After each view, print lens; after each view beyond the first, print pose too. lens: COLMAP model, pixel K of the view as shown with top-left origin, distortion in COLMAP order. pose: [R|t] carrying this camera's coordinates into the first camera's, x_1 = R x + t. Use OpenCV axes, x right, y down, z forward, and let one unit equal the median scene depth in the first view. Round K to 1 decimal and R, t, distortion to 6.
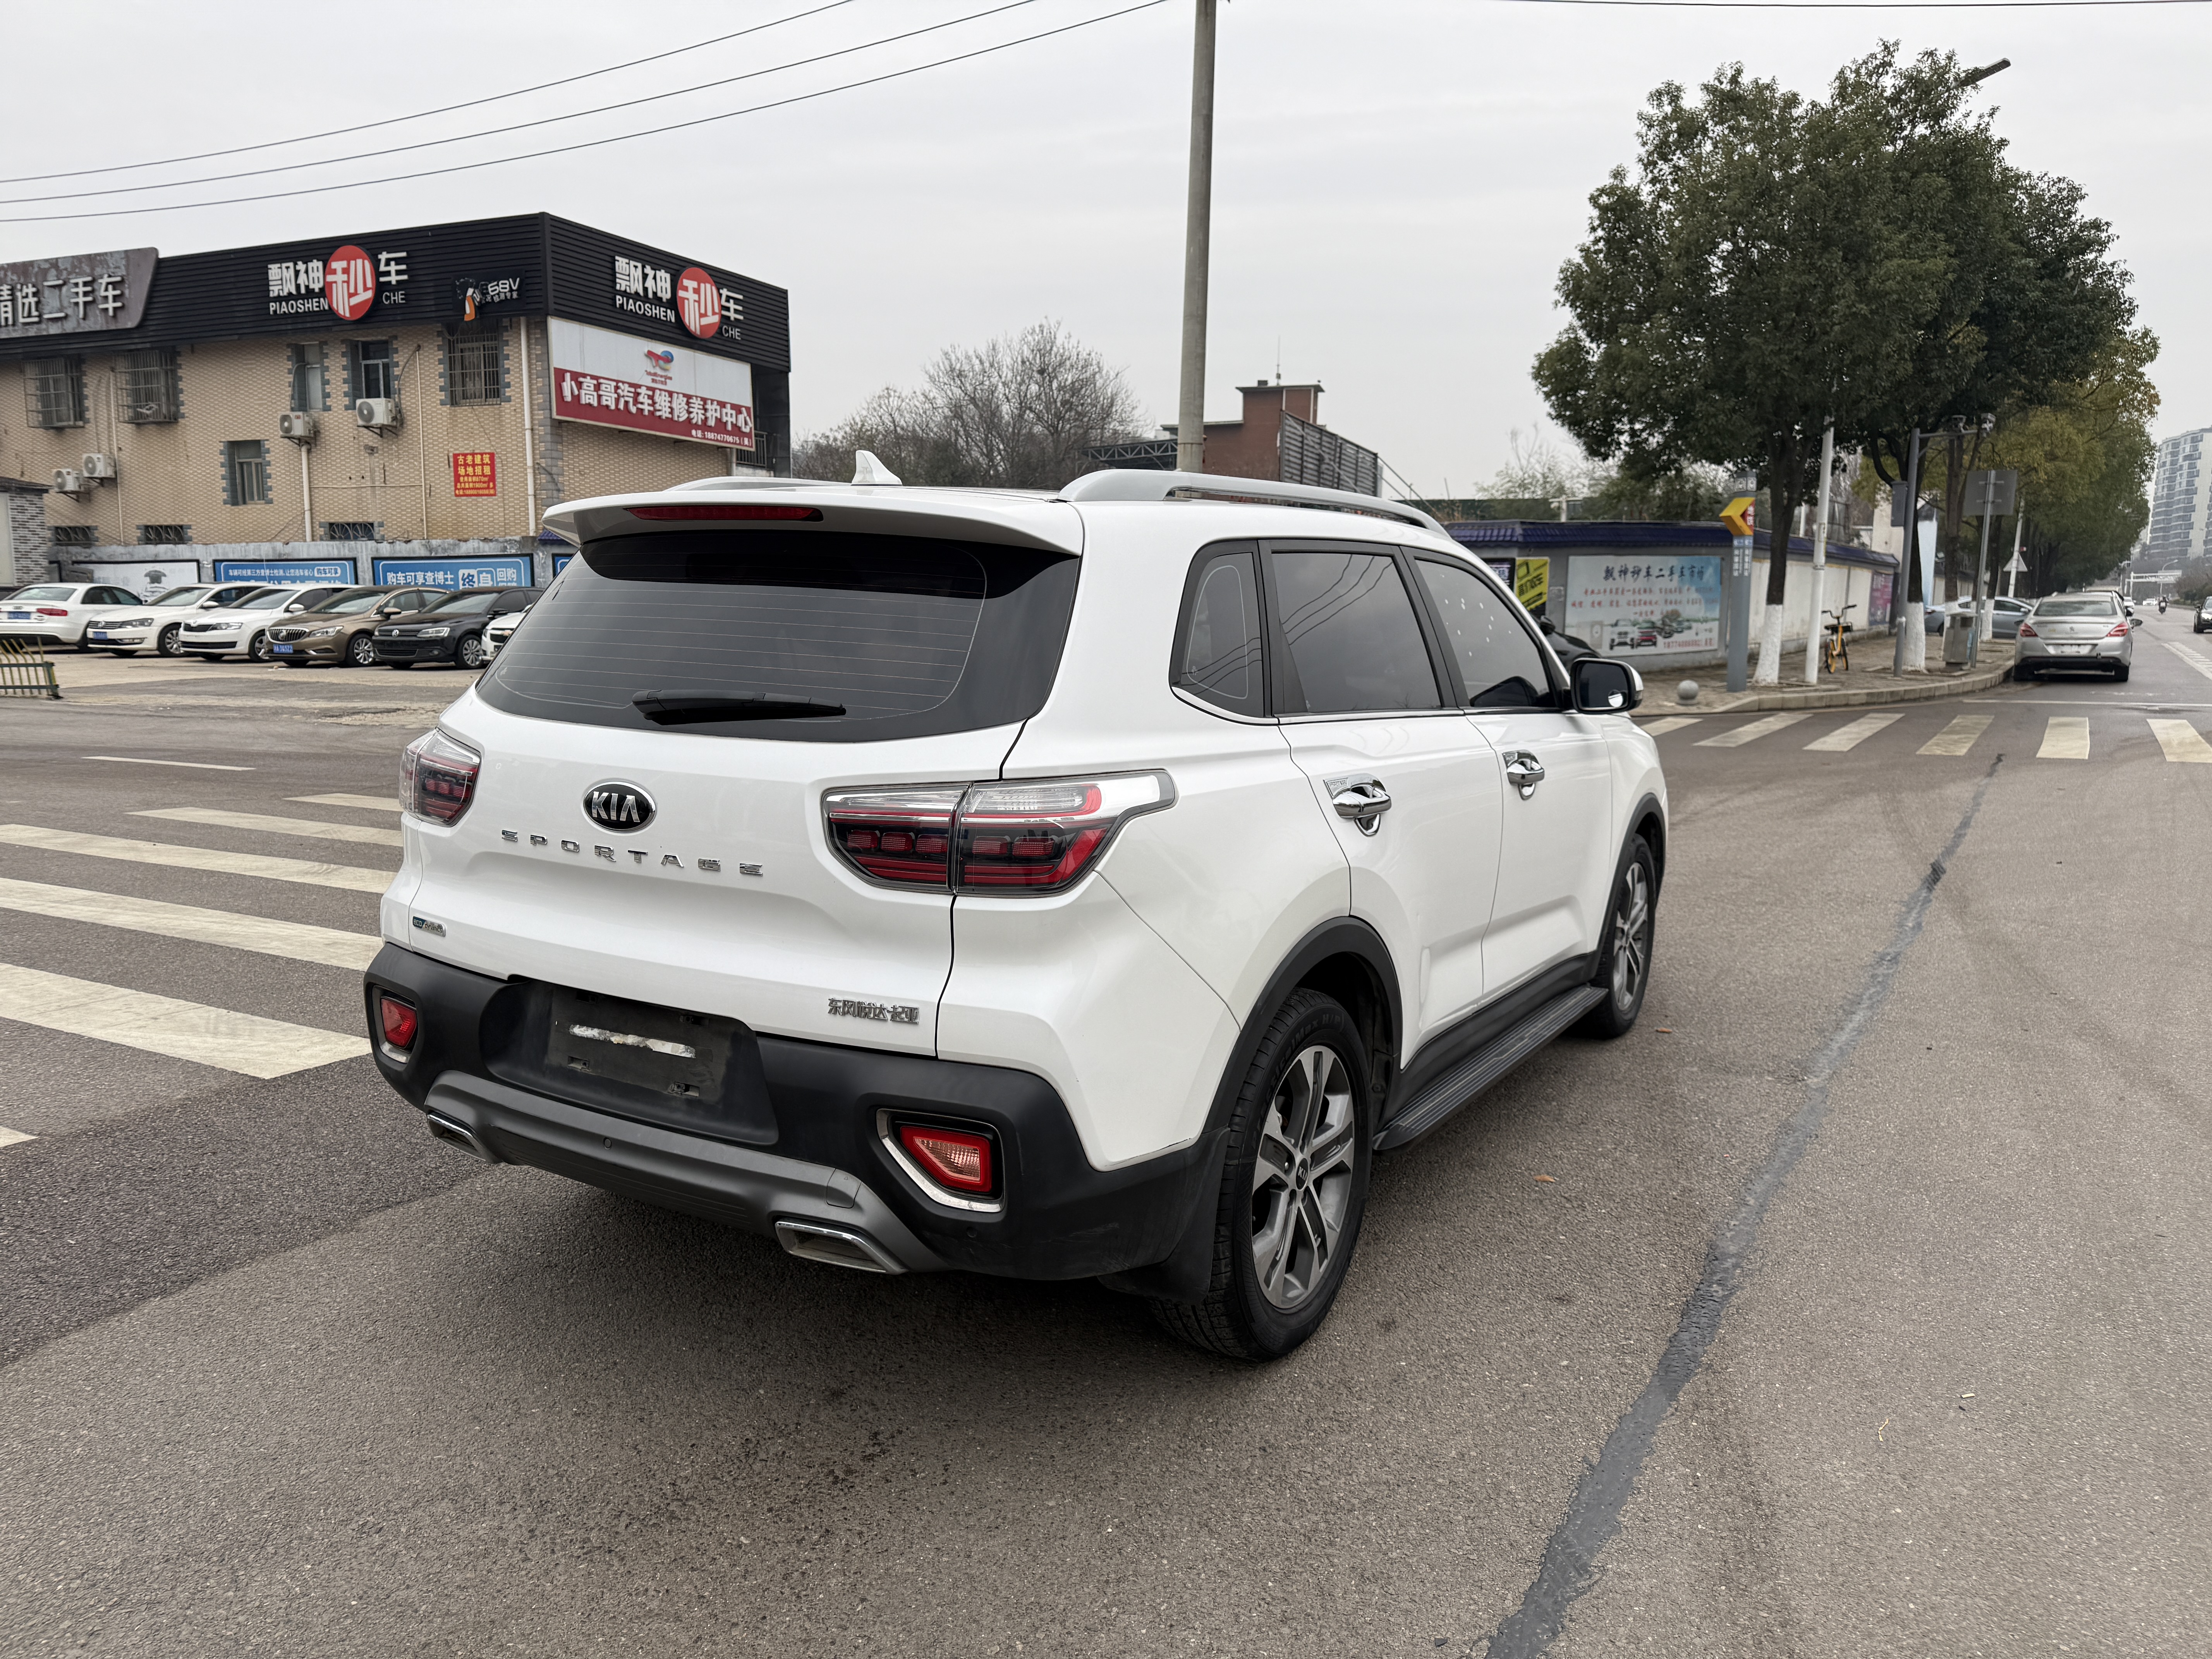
lens RADIAL K [[1579.9, 0, 1118.9], [0, 1579.9, 841.0], [0, 0, 1]] dist [0.045454, -0.046734]
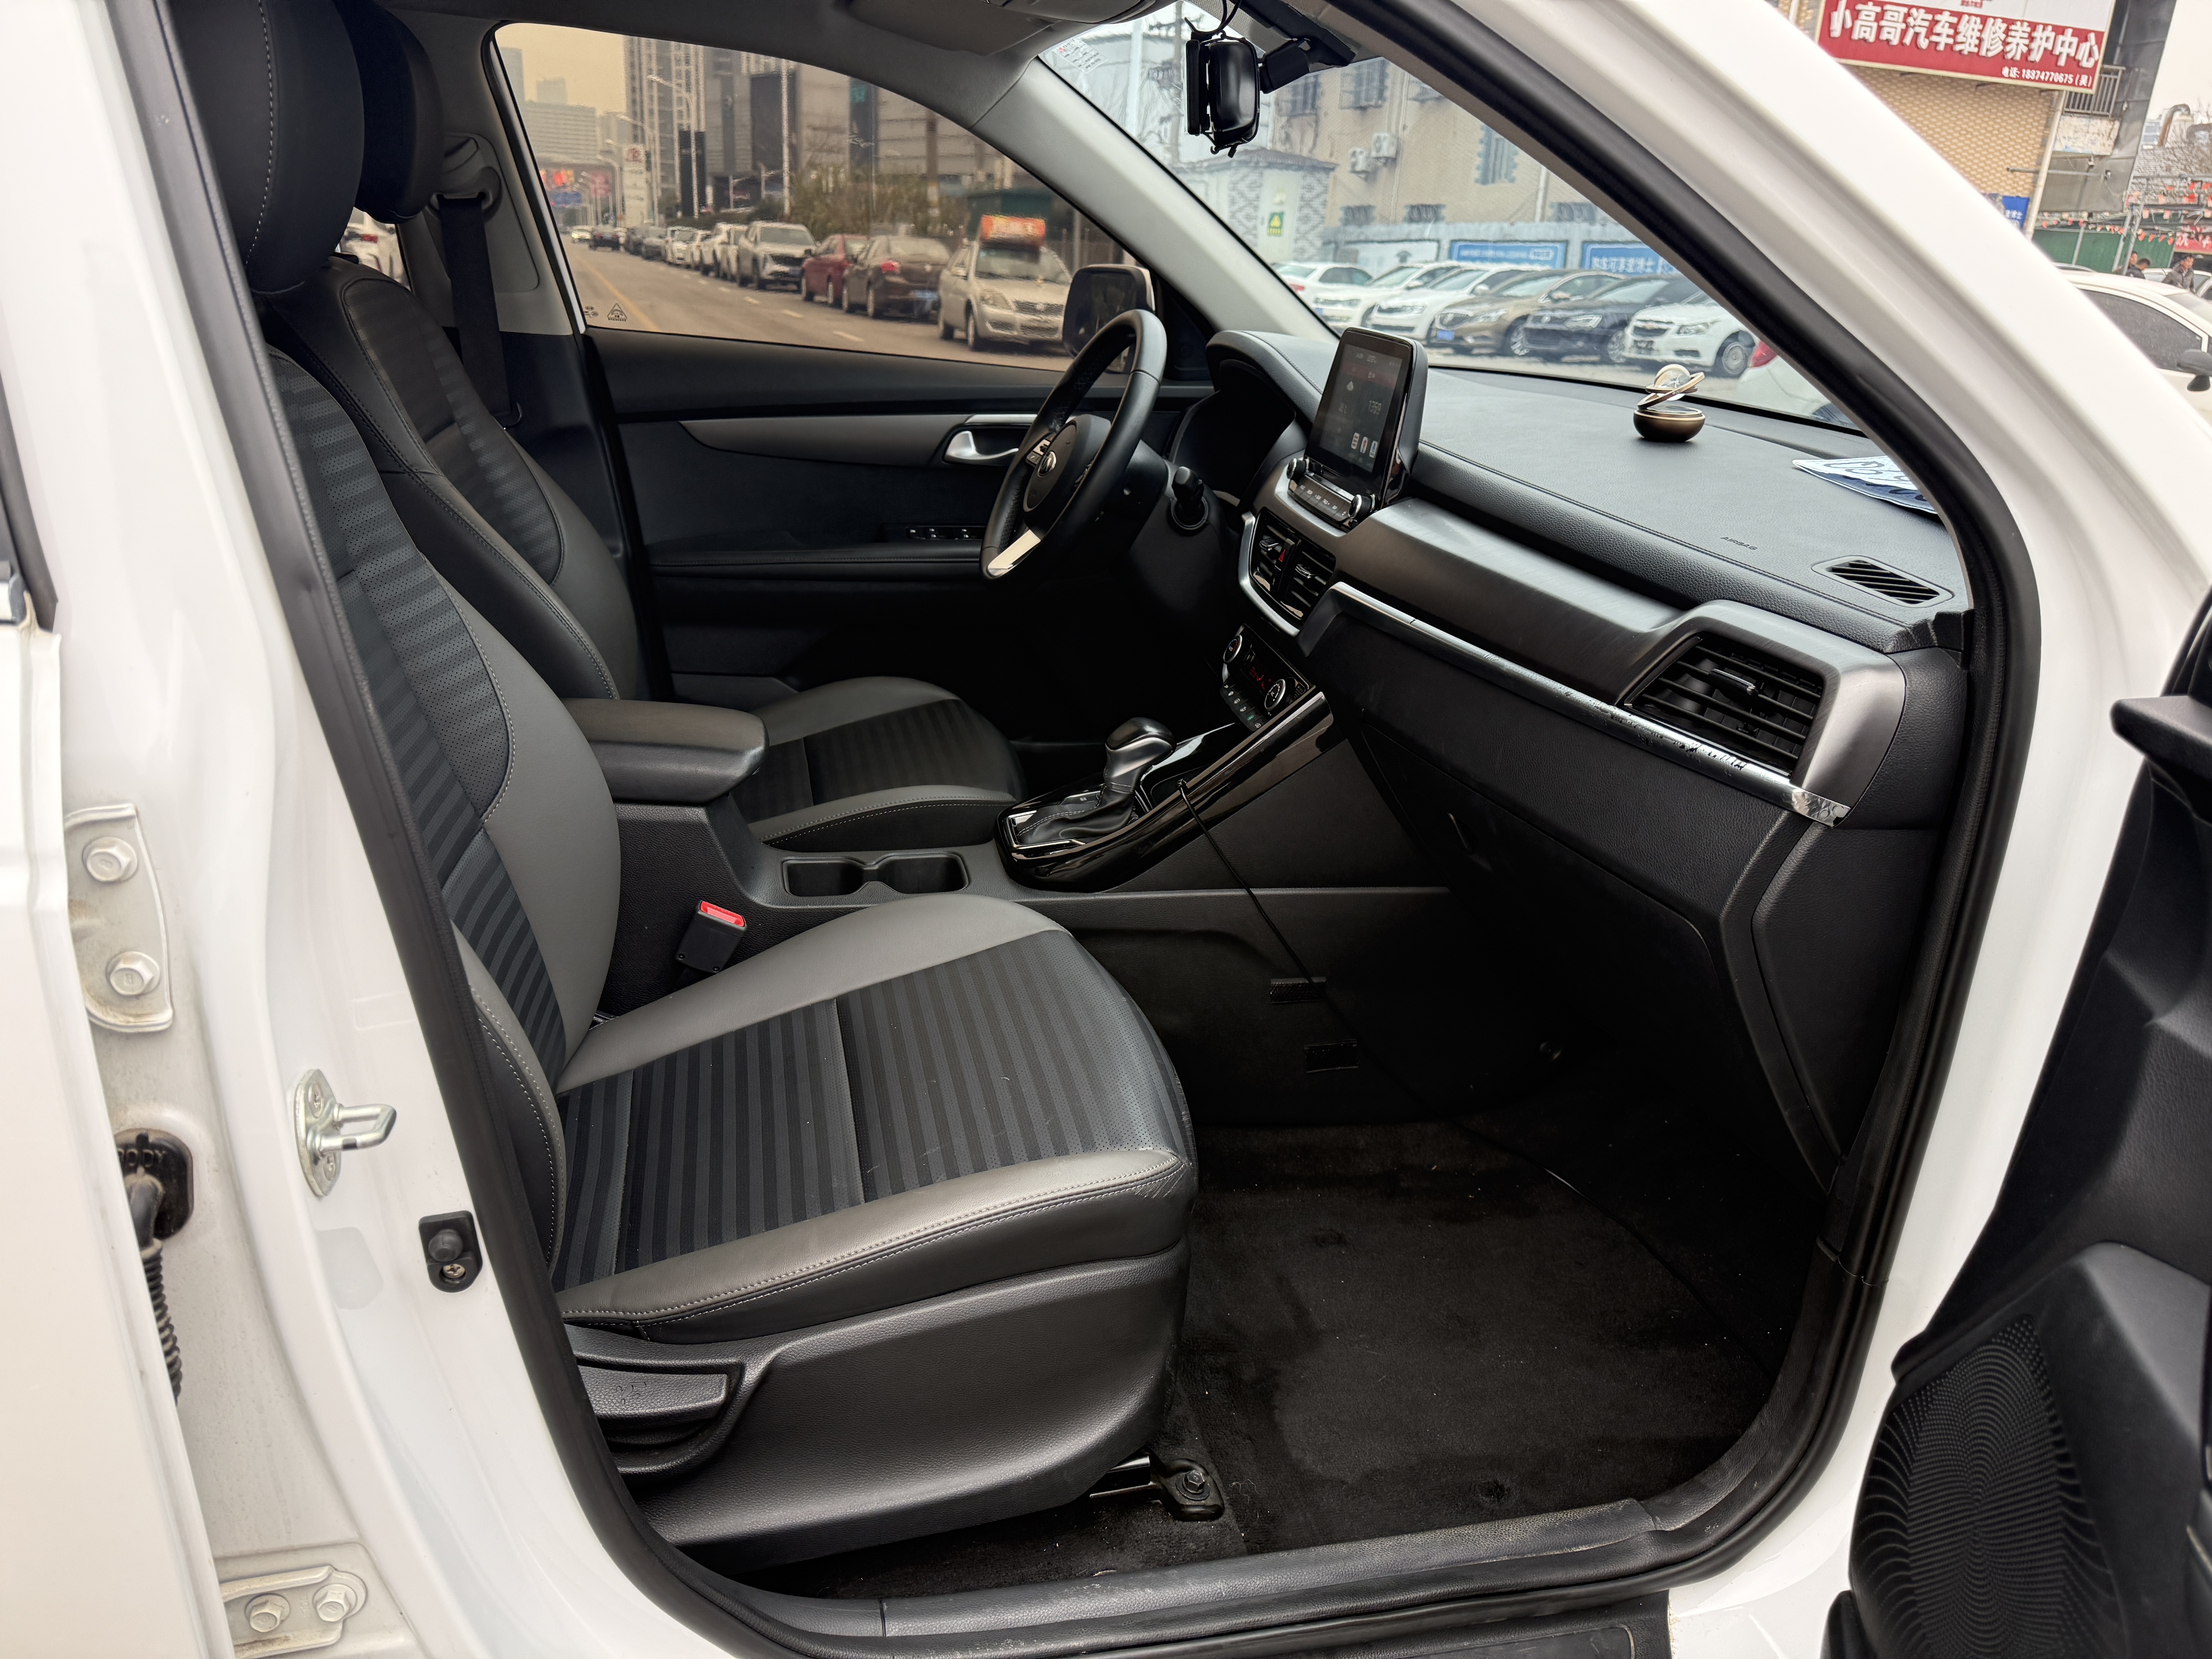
lens RADIAL K [[1579.9, 0, 1098.5], [0, 1579.9, 812.8], [0, 0, 1]] dist [0.045454, -0.046734]
pose [[0.686309, 0.259818, -0.679319, 0.057657], [-0.149293, 0.964452, 0.218044, -0.018163], [0.711822, -0.048228, 0.700702, 0.158587]]
